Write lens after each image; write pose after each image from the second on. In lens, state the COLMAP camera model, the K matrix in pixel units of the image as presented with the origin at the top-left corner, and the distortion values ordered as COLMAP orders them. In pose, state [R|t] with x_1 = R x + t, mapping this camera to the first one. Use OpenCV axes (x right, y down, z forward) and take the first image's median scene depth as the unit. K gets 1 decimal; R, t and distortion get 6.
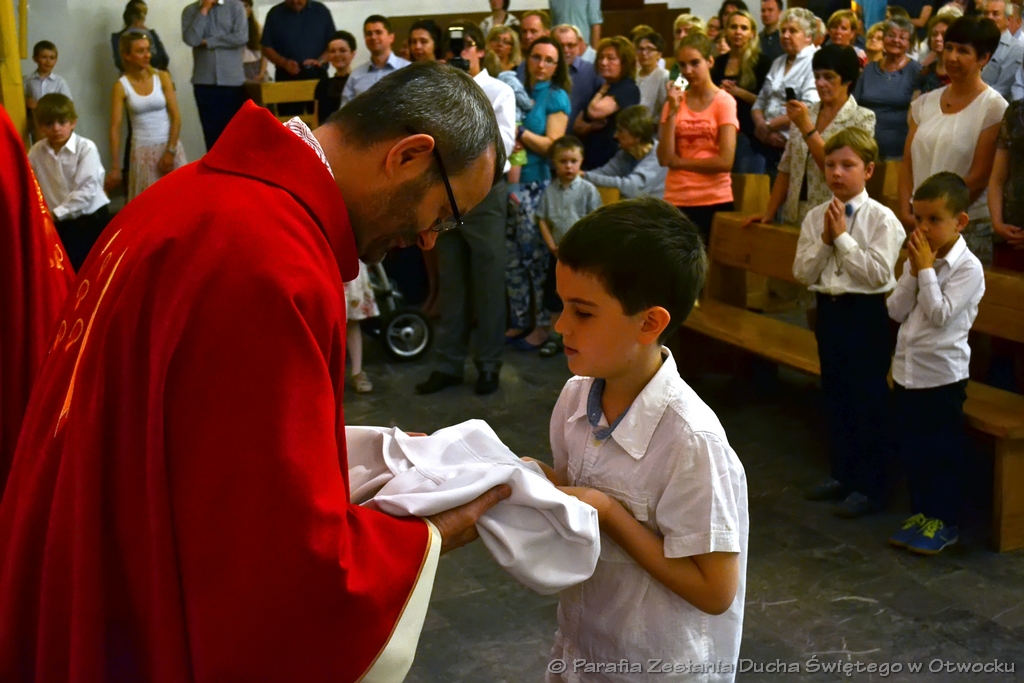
lens RADIAL K [[1522.5, 0, 506.2], [0, 1522.5, 343.8], [0, 0, 1]] dist [0.006331, 0.000000]
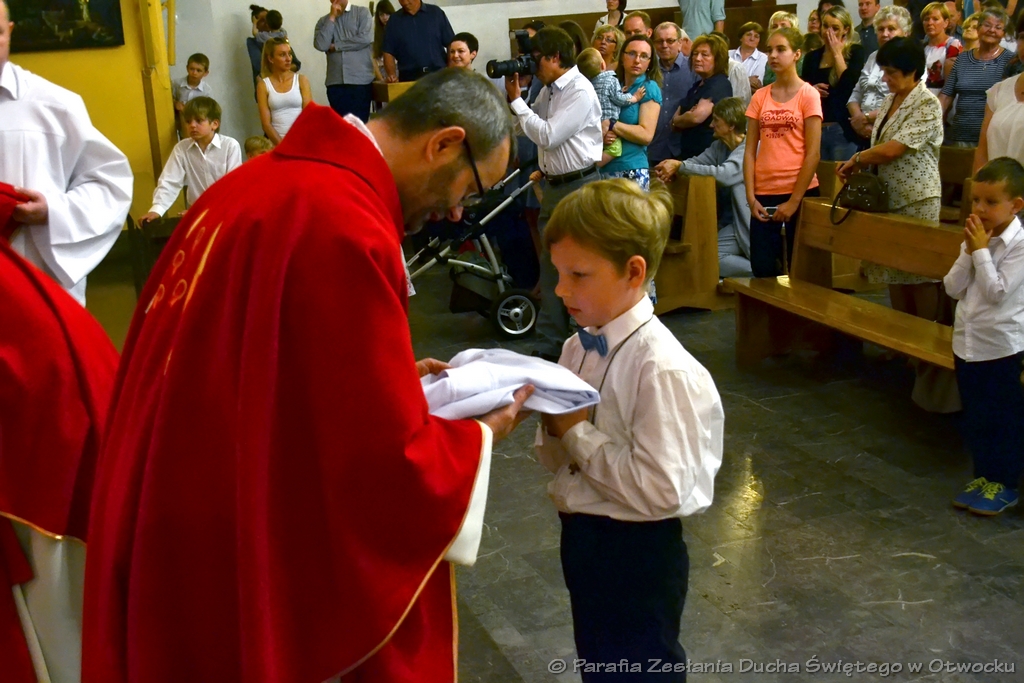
lens RADIAL K [[1517.3, 0, 520.6], [0, 1517.3, 351.4], [0, 0, 1]] dist [-0.013539, 0.000000]
pose [[0.994847, -0.000241, -0.101385, 0.058786], [0.001095, 0.999964, 0.008372, 0.014285], [0.101380, -0.008440, 0.994812, -0.086891]]
